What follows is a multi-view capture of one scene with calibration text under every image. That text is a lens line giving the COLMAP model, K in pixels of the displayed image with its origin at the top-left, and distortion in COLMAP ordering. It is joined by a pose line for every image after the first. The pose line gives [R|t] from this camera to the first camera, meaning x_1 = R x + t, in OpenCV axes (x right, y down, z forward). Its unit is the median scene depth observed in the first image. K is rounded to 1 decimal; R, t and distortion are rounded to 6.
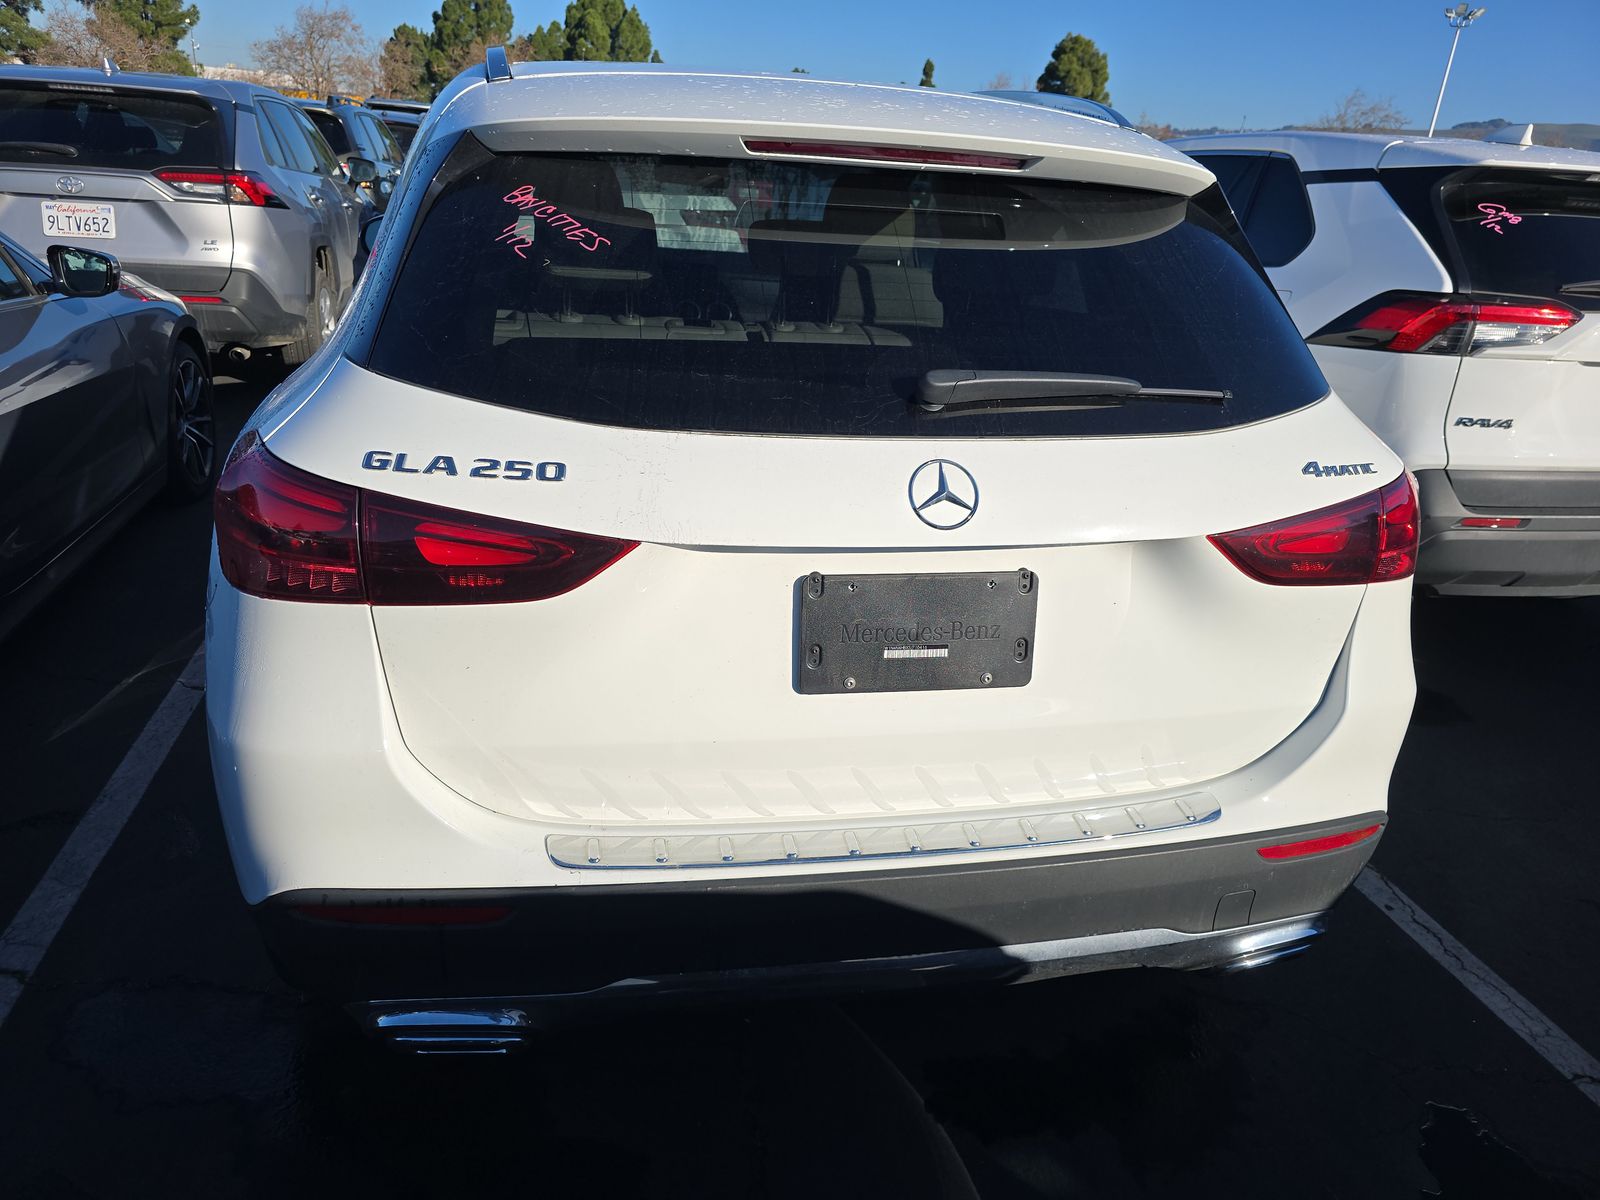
lens RADIAL K [[1129.8, 0, 800.0], [0, 1129.8, 600.0], [0, 0, 1]] dist [0.052439, -0.047550]
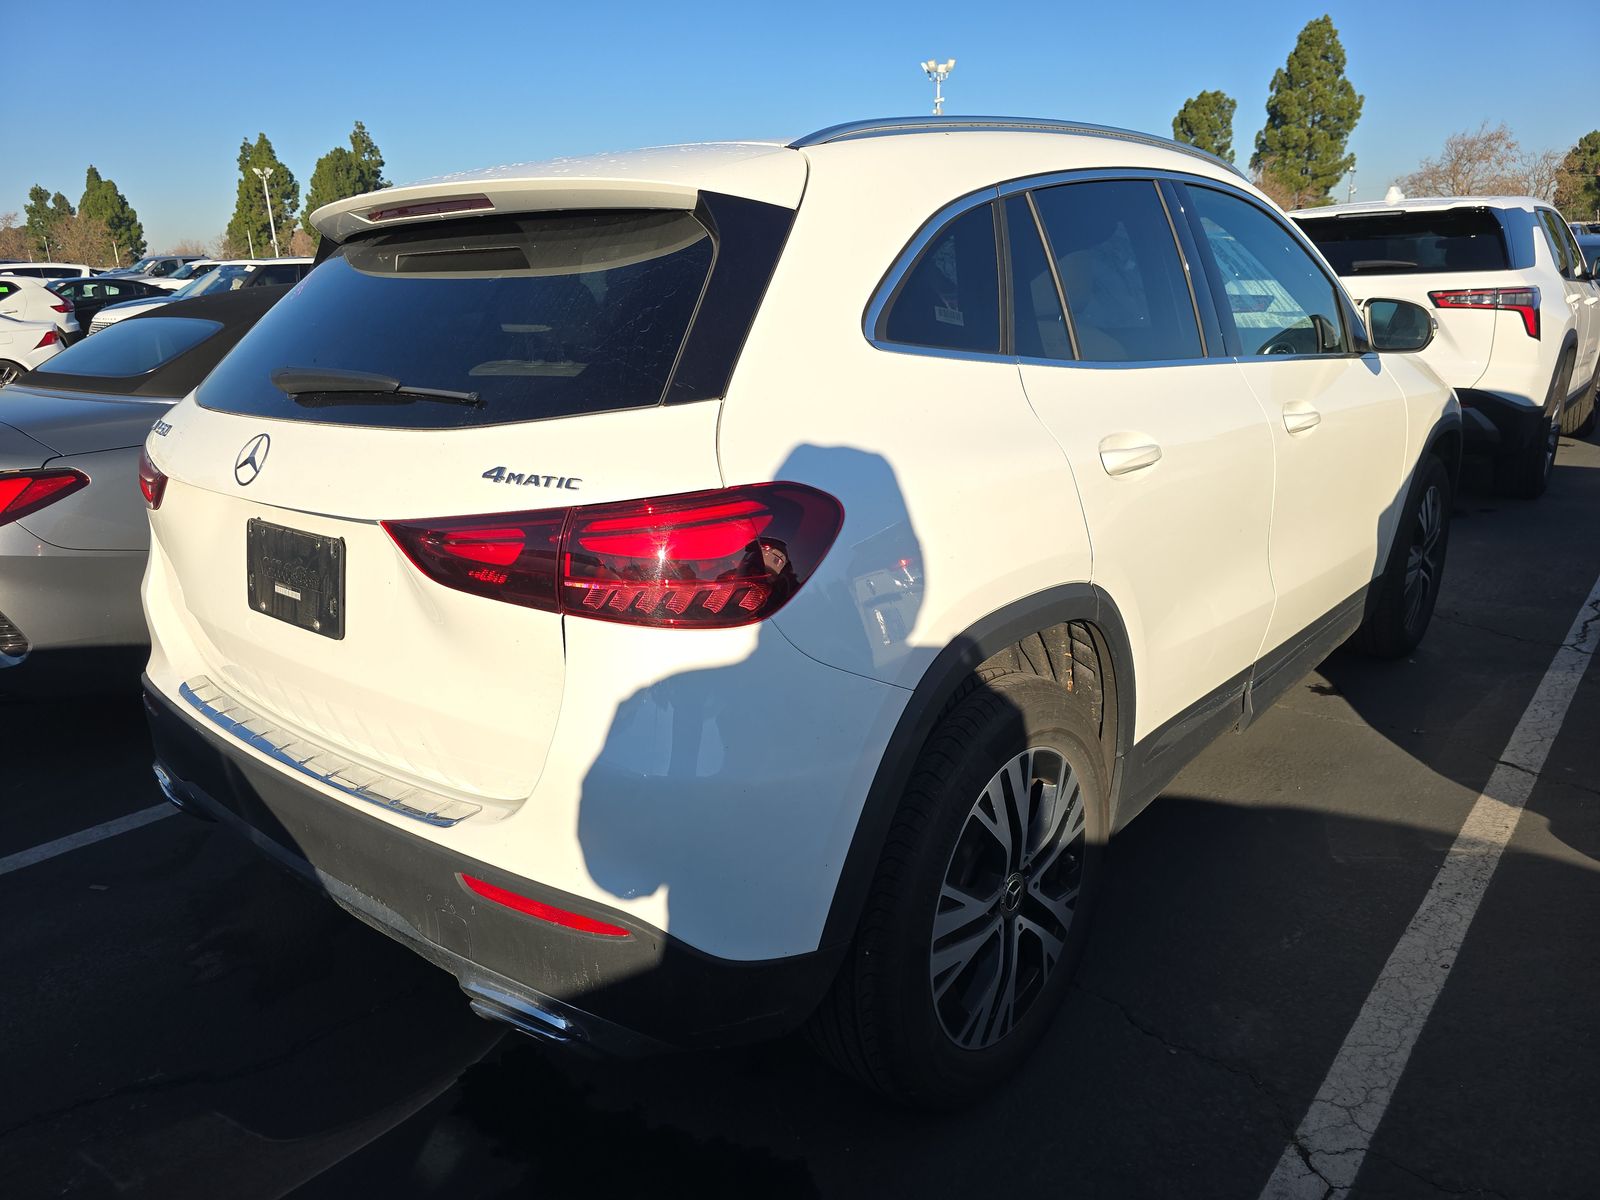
lens RADIAL K [[1129.8, 0, 800.0], [0, 1129.8, 600.0], [0, 0, 1]] dist [0.052439, -0.047550]
pose [[0.577900, 0.137557, -0.804432, 1.371660], [-0.225507, 0.974231, 0.004590, -0.073943], [0.784333, 0.178752, 0.594028, 0.656327]]
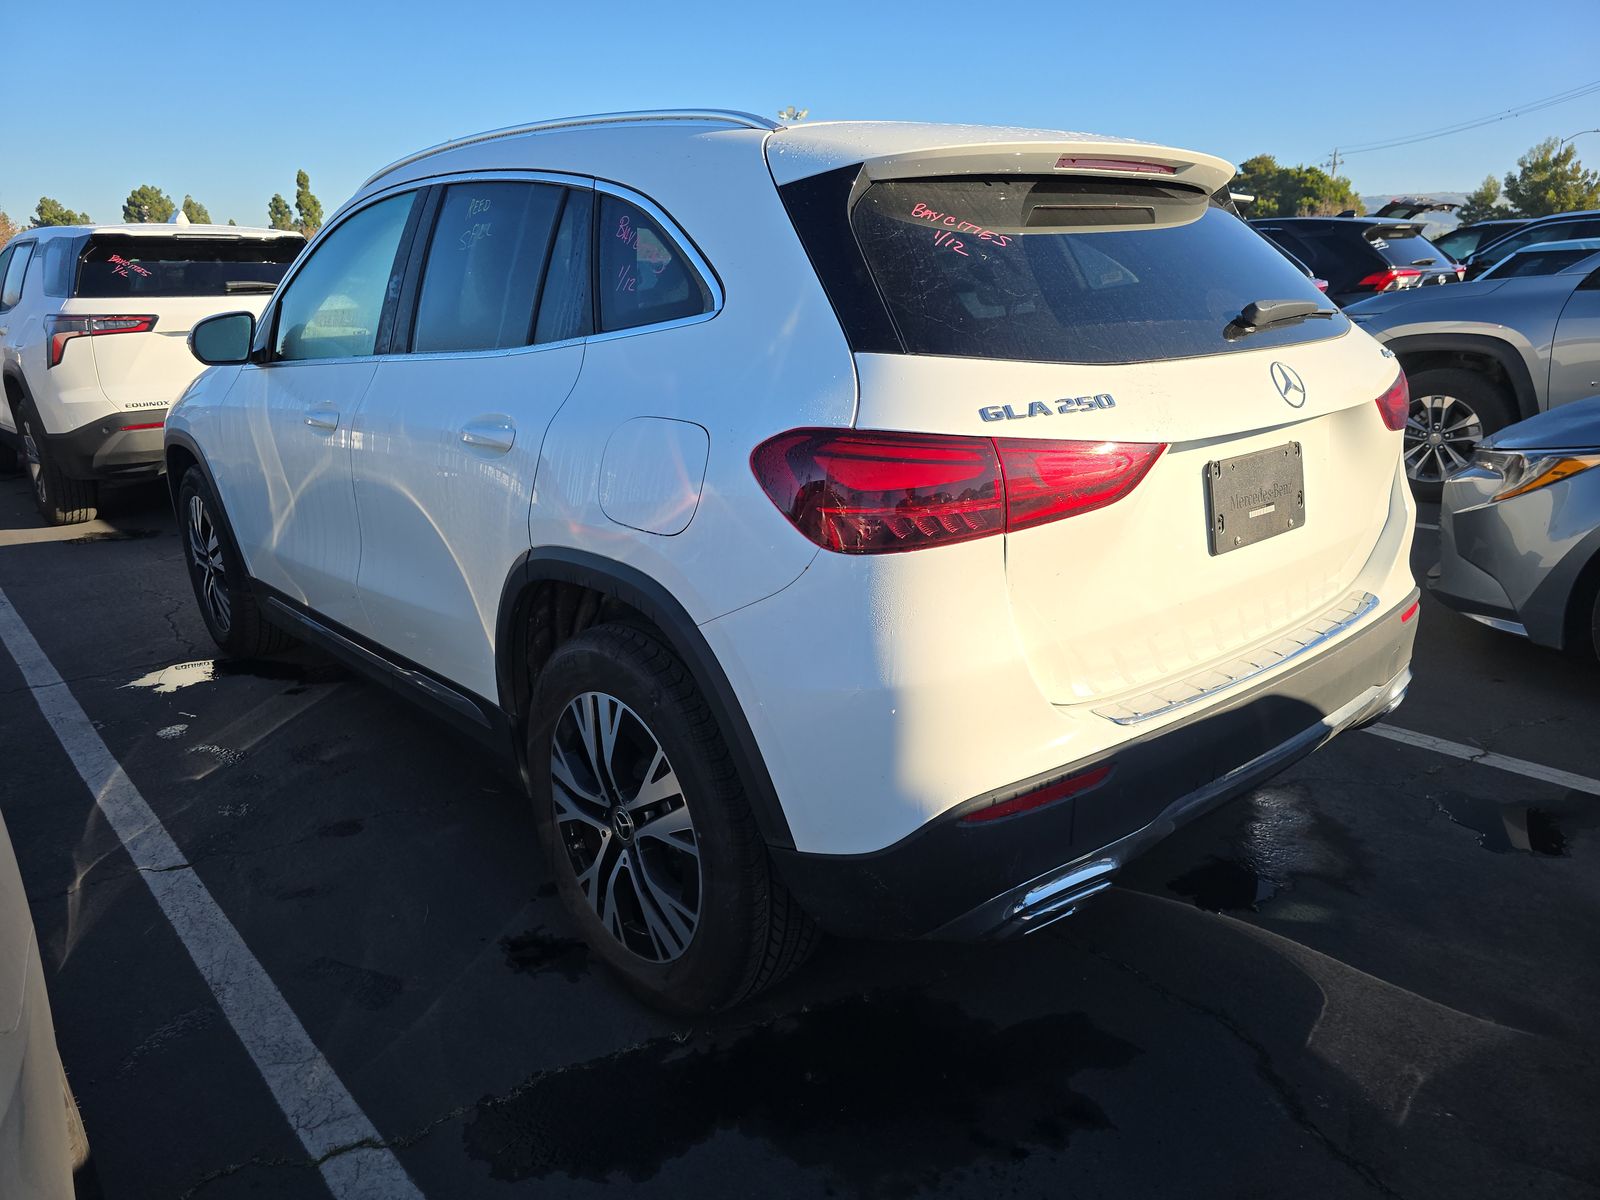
lens RADIAL K [[1129.8, 0, 800.0], [0, 1129.8, 600.0], [0, 0, 1]] dist [0.052439, -0.047550]
pose [[0.866109, -0.216233, 0.450664, -0.952009], [0.251273, 0.967738, -0.018580, 0.034090], [-0.432107, 0.129332, 0.892500, 0.029218]]
